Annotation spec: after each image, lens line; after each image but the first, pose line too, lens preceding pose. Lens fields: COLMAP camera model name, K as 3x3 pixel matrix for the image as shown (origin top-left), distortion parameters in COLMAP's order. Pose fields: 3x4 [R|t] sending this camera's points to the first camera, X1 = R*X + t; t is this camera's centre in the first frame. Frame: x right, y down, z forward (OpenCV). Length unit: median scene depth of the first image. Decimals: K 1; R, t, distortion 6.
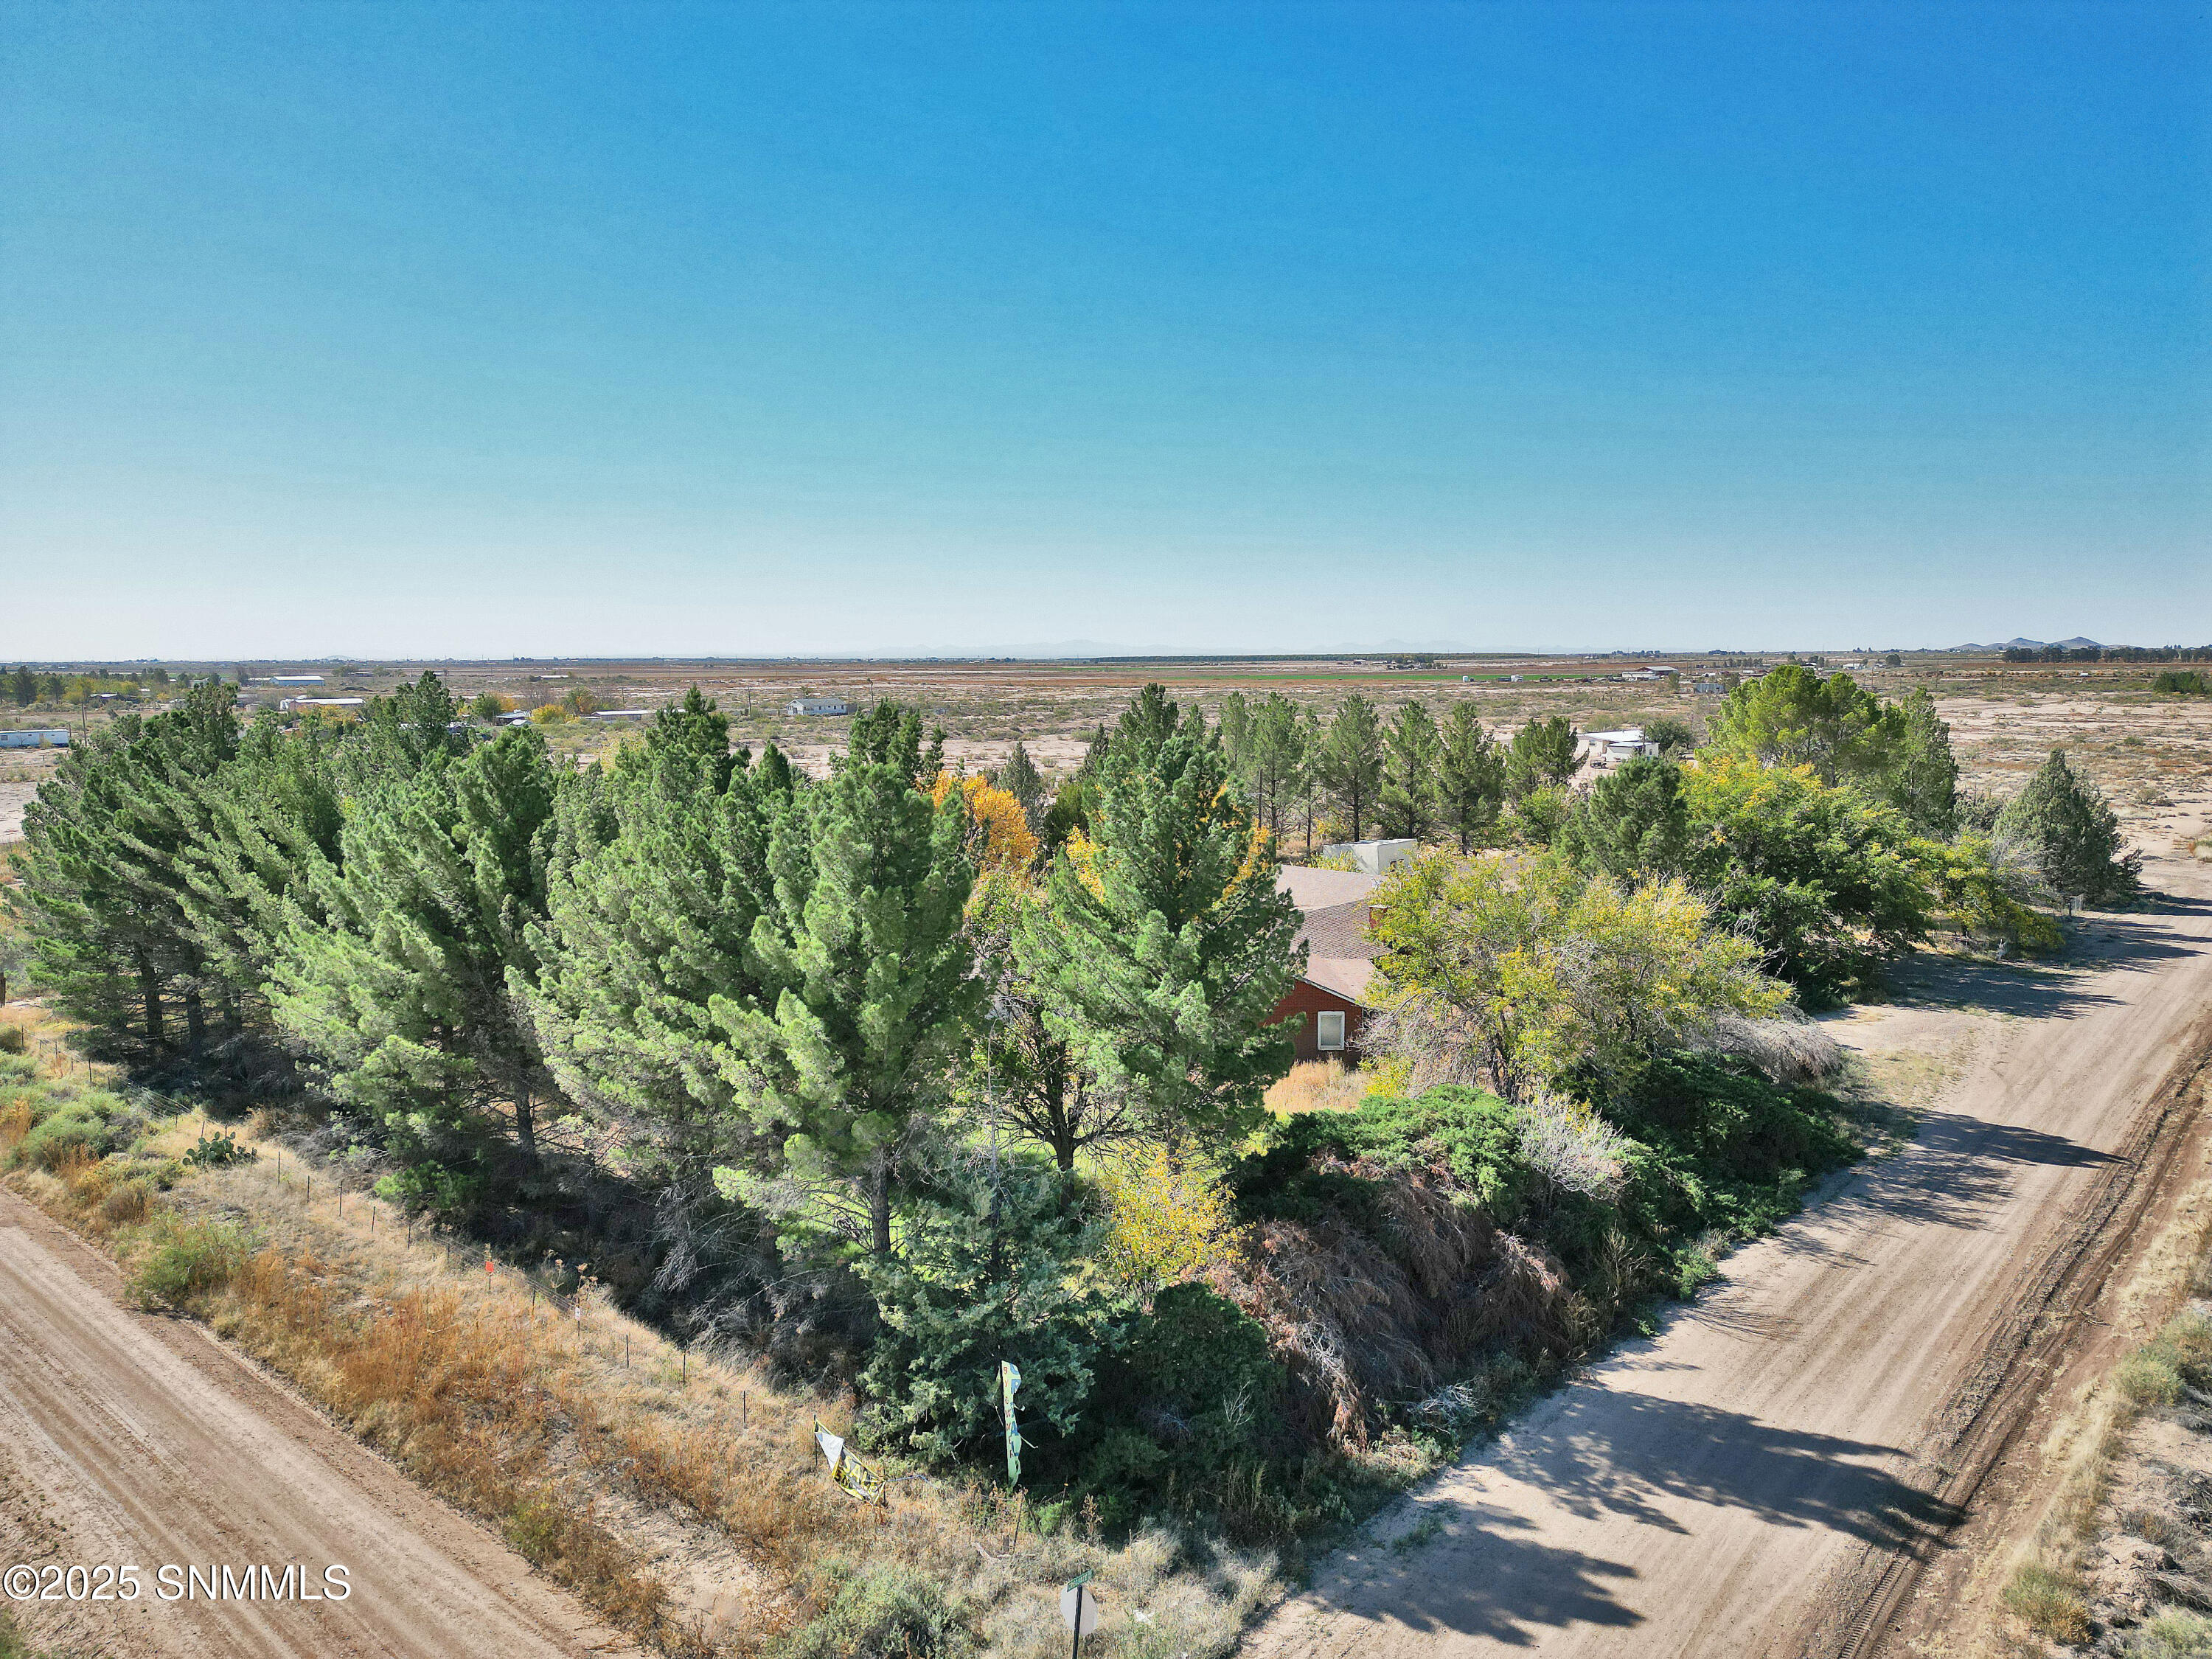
lens RADIAL K [[1537.9, 0, 1106.0], [0, 1537.9, 829.5], [0, 0, 1]] dist [0.079615, -0.073534]
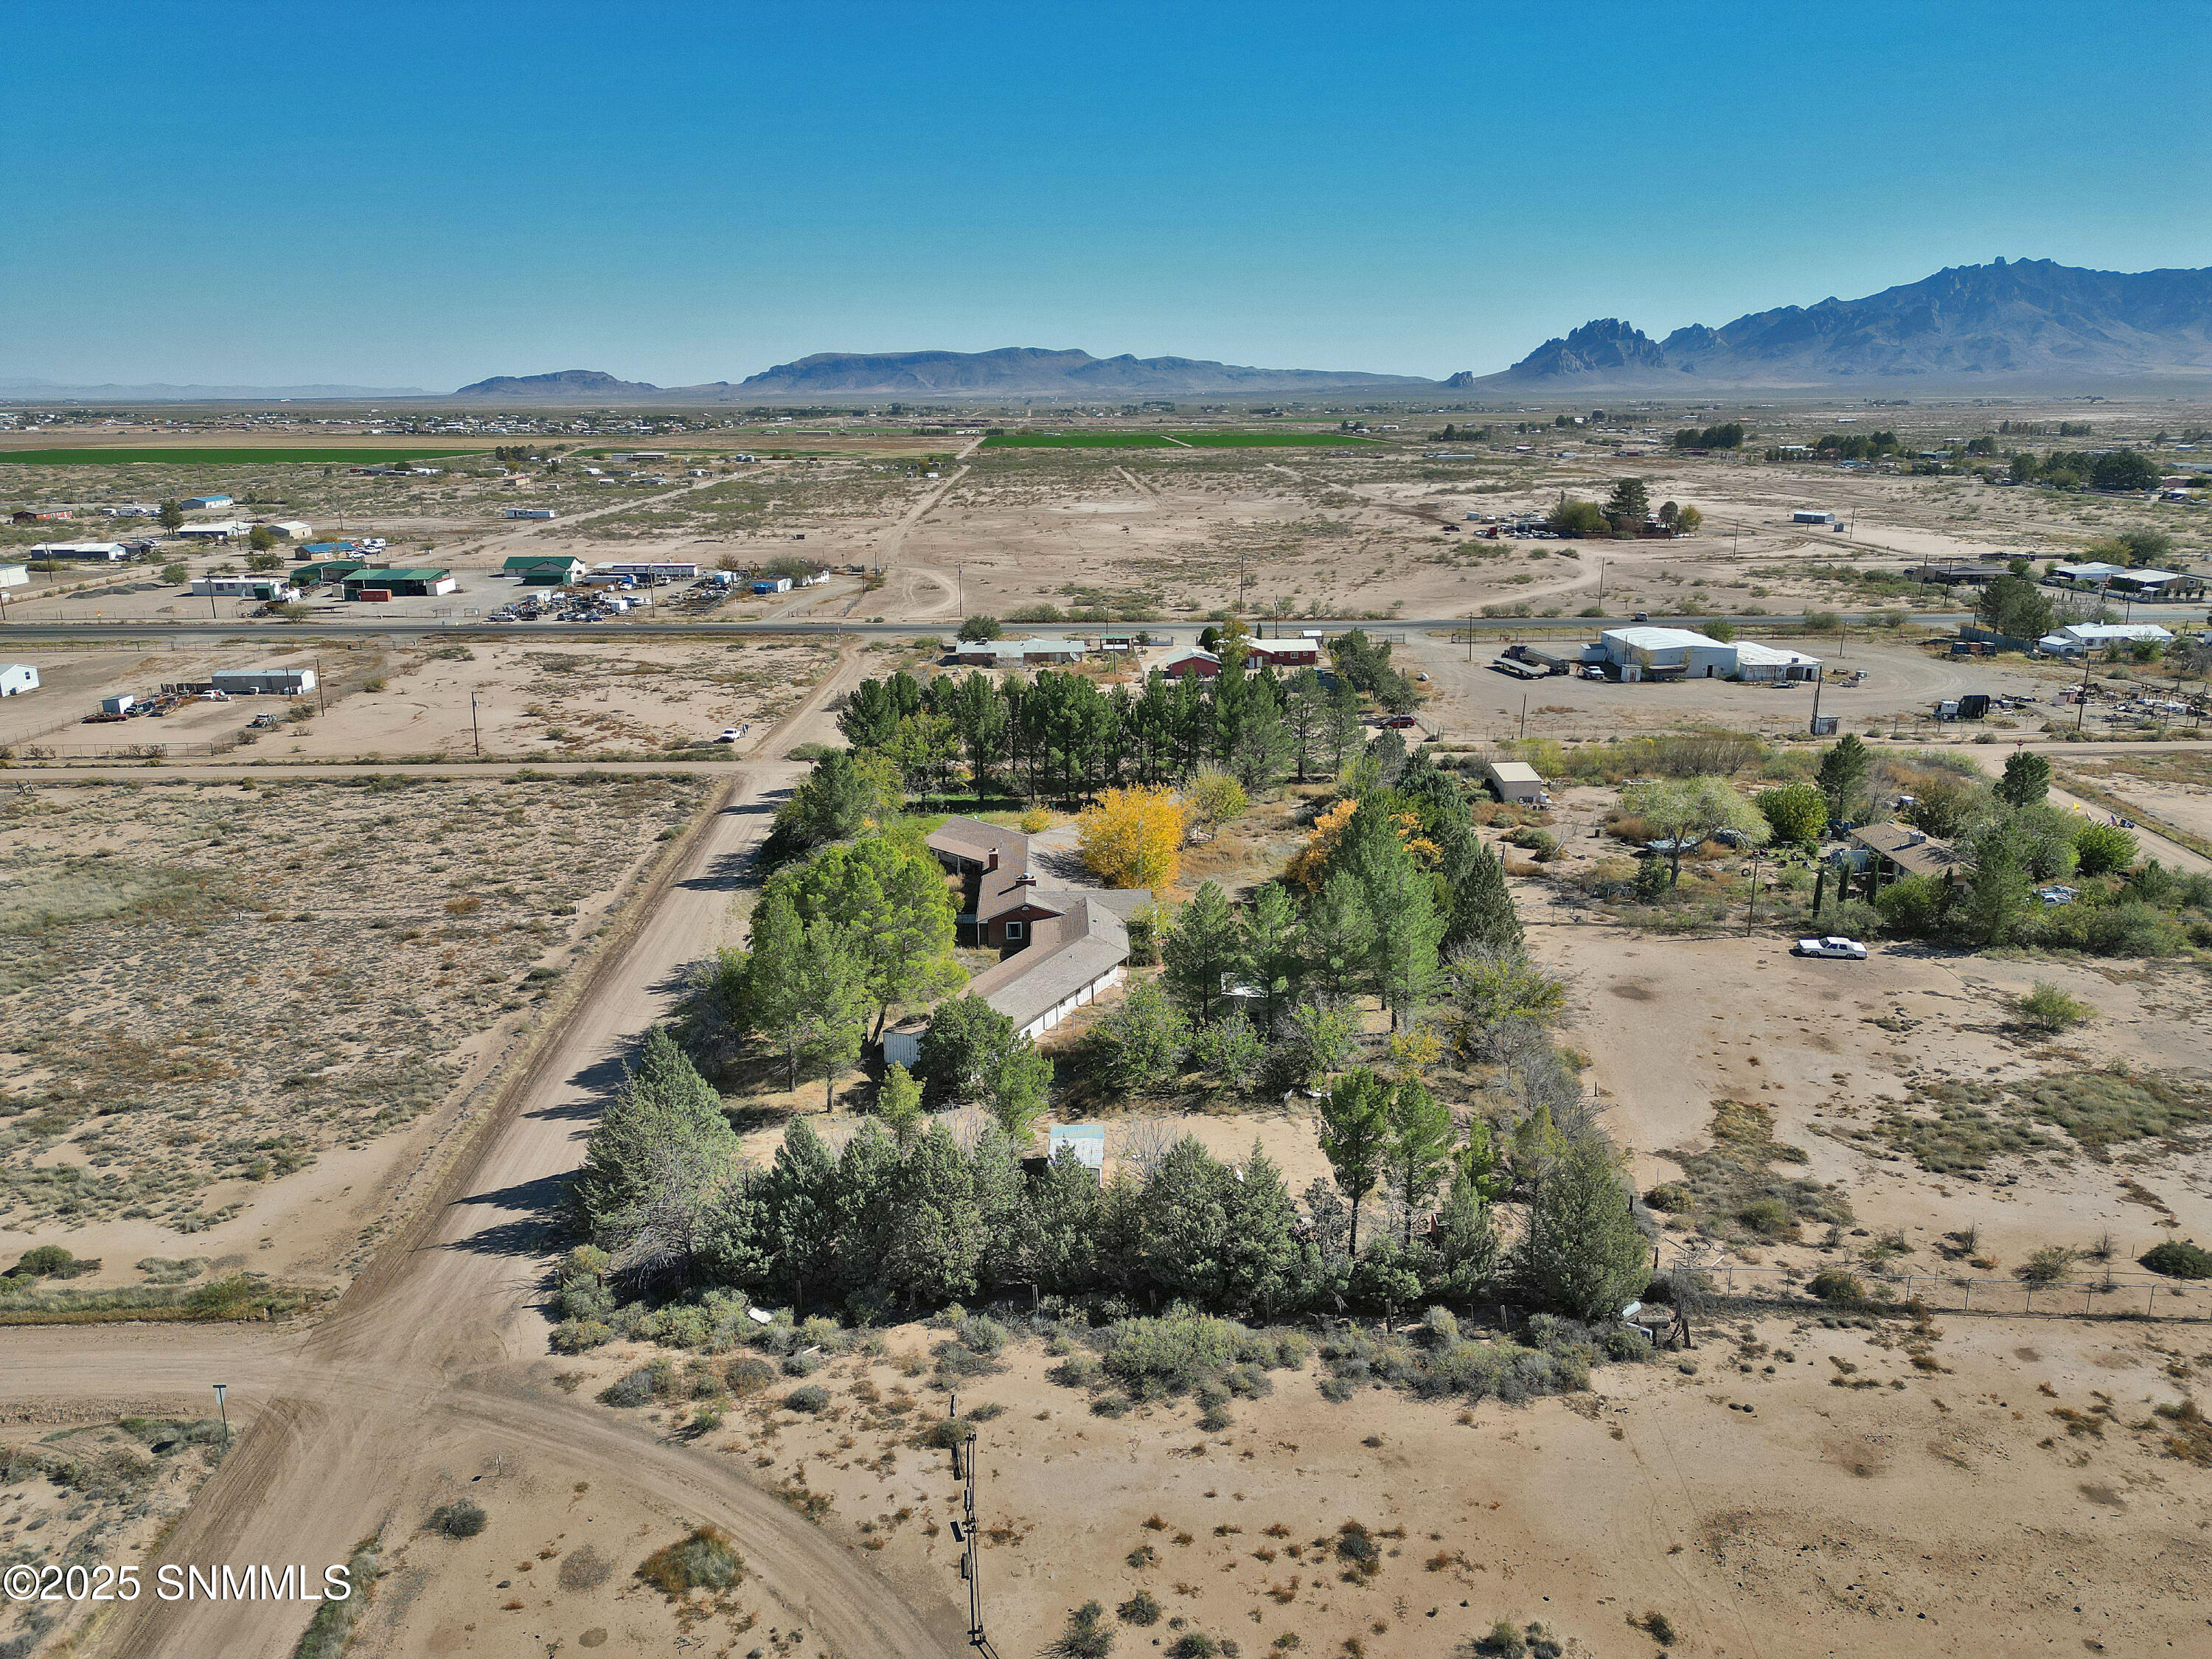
lens RADIAL K [[1537.9, 0, 1106.0], [0, 1537.9, 829.5], [0, 0, 1]] dist [0.079615, -0.073534]
pose [[-0.723636, 0.189771, -0.663580, 2.133351], [-0.074896, 0.934187, 0.348835, -1.033096], [0.686106, 0.302129, -0.661798, 3.741922]]
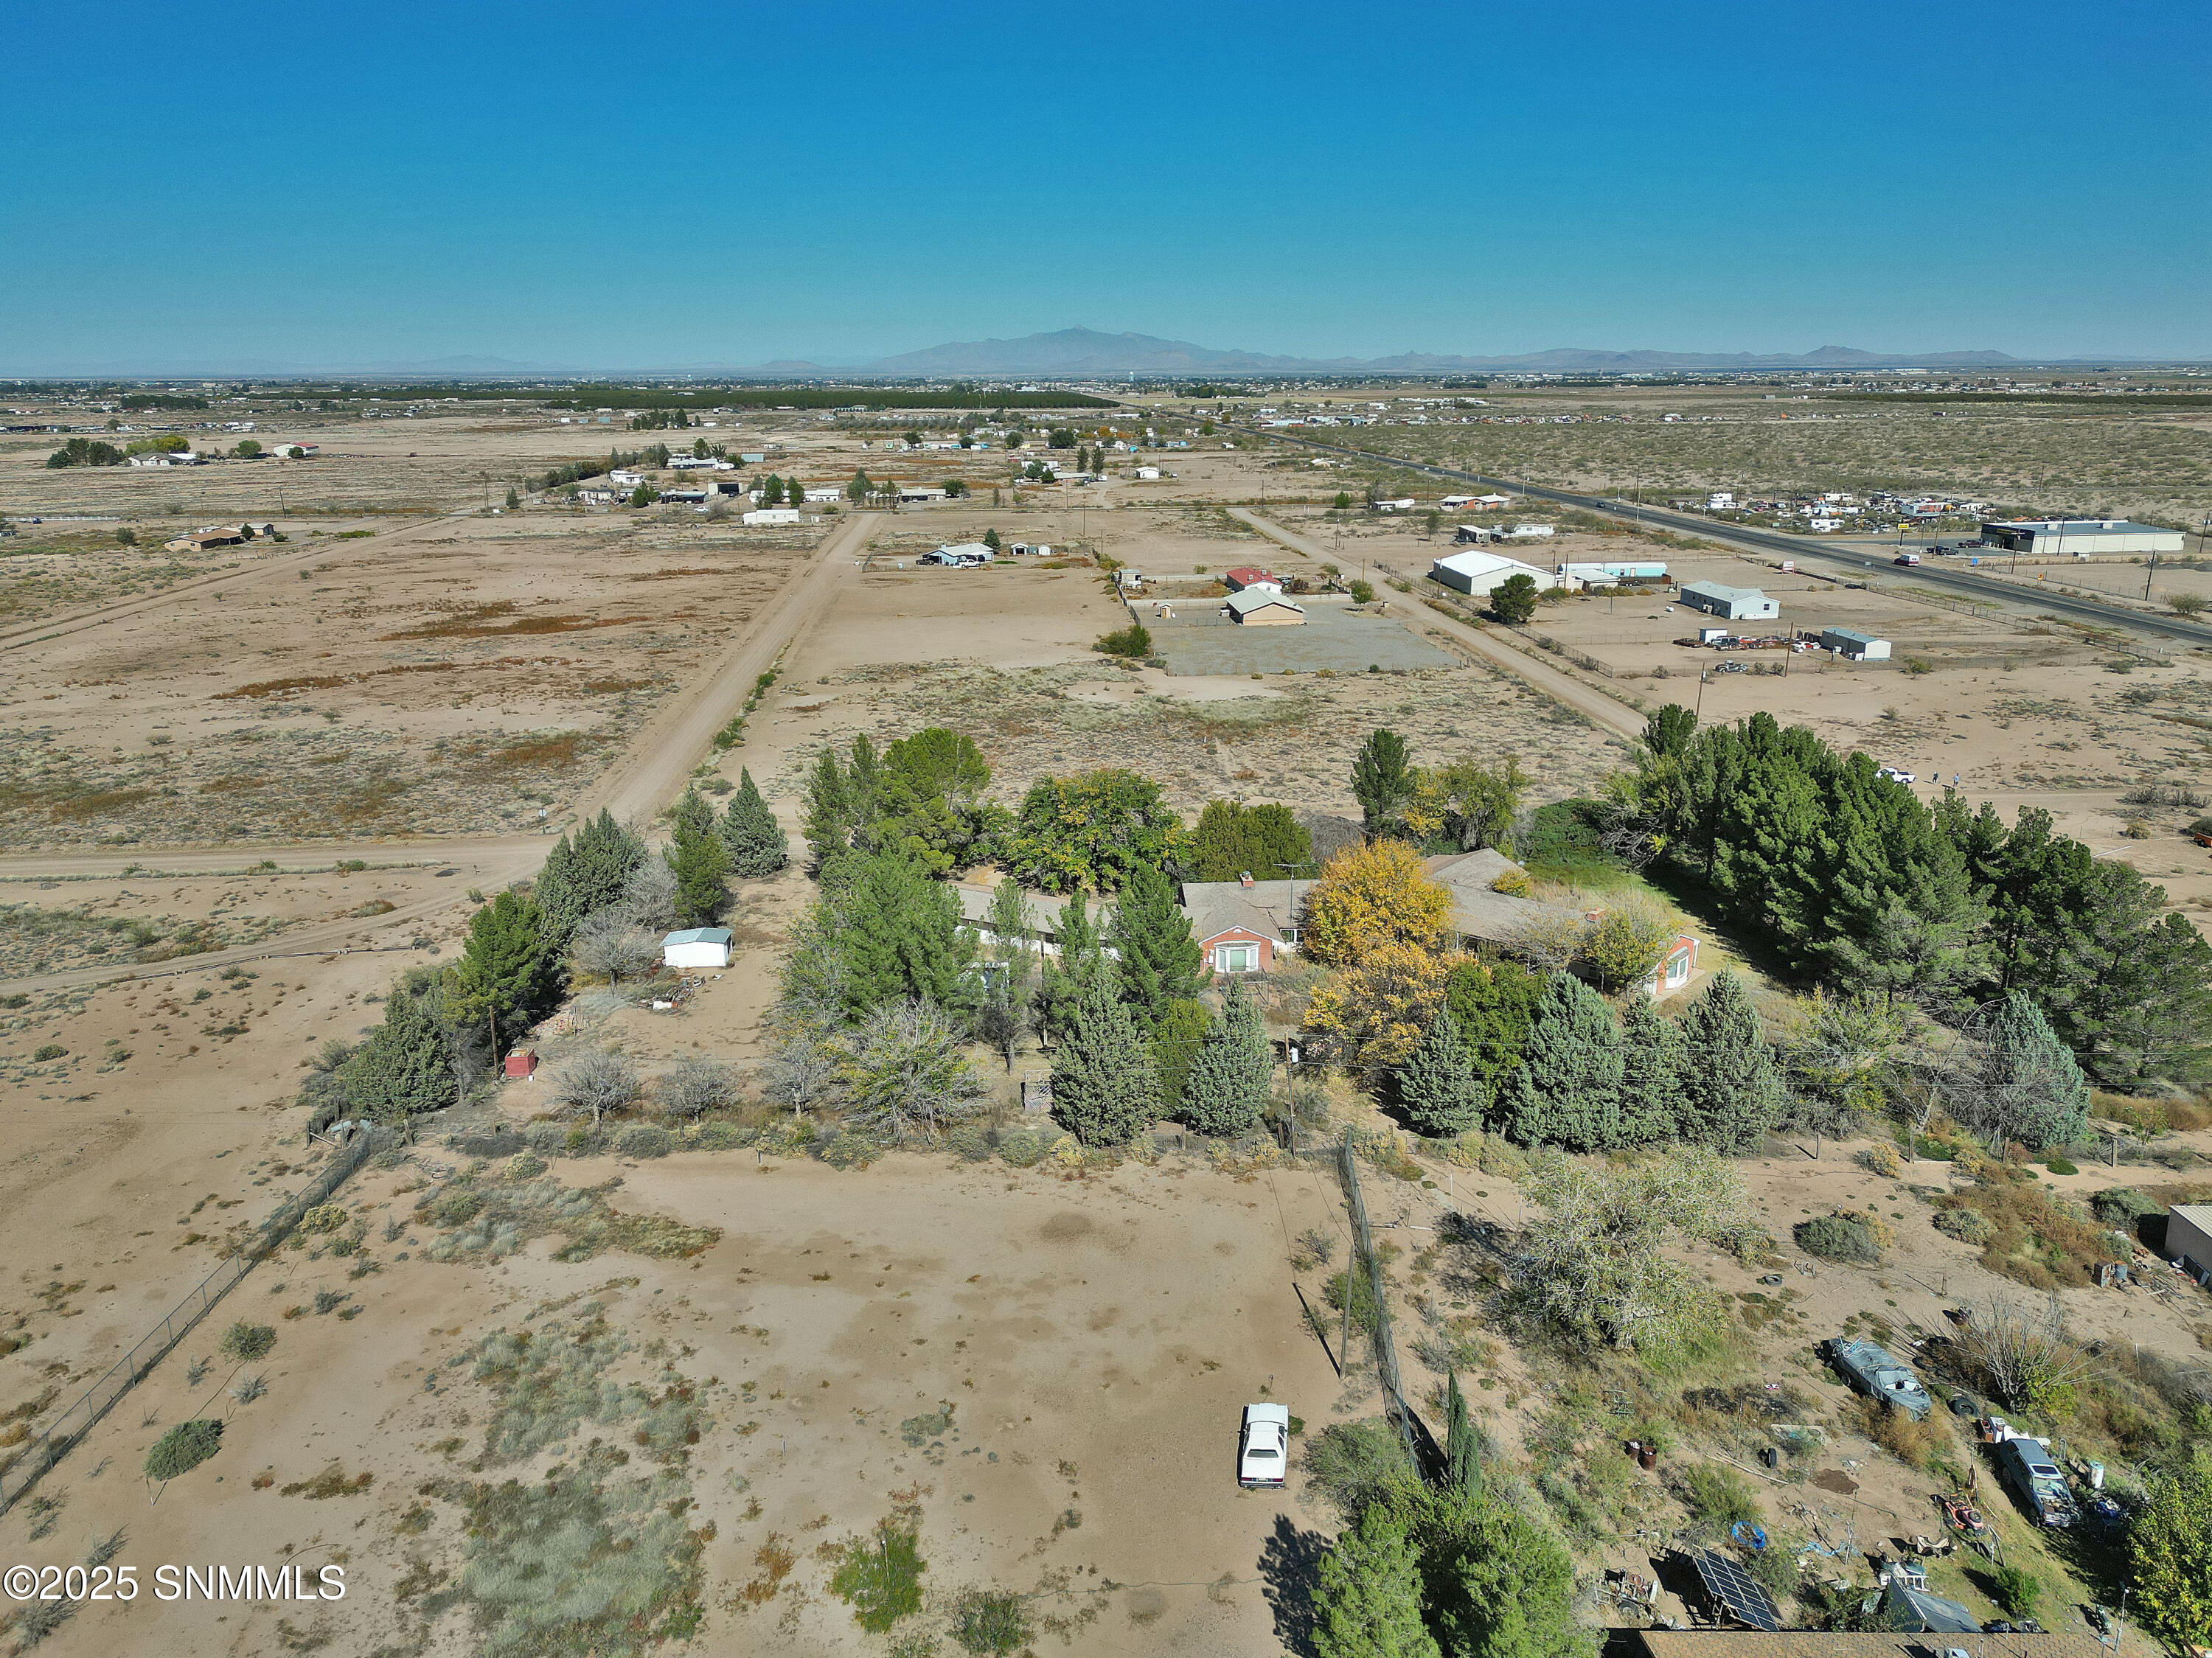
lens RADIAL K [[1571.5, 0, 1105.2], [0, 1571.5, 791.2], [0, 0, 1]] dist [0.082730, -0.079004]
pose [[-0.714530, -0.172759, 0.677939, -1.334986], [0.088246, 0.939035, 0.332303, -1.042524], [-0.694017, 0.297266, -0.655724, 3.753455]]
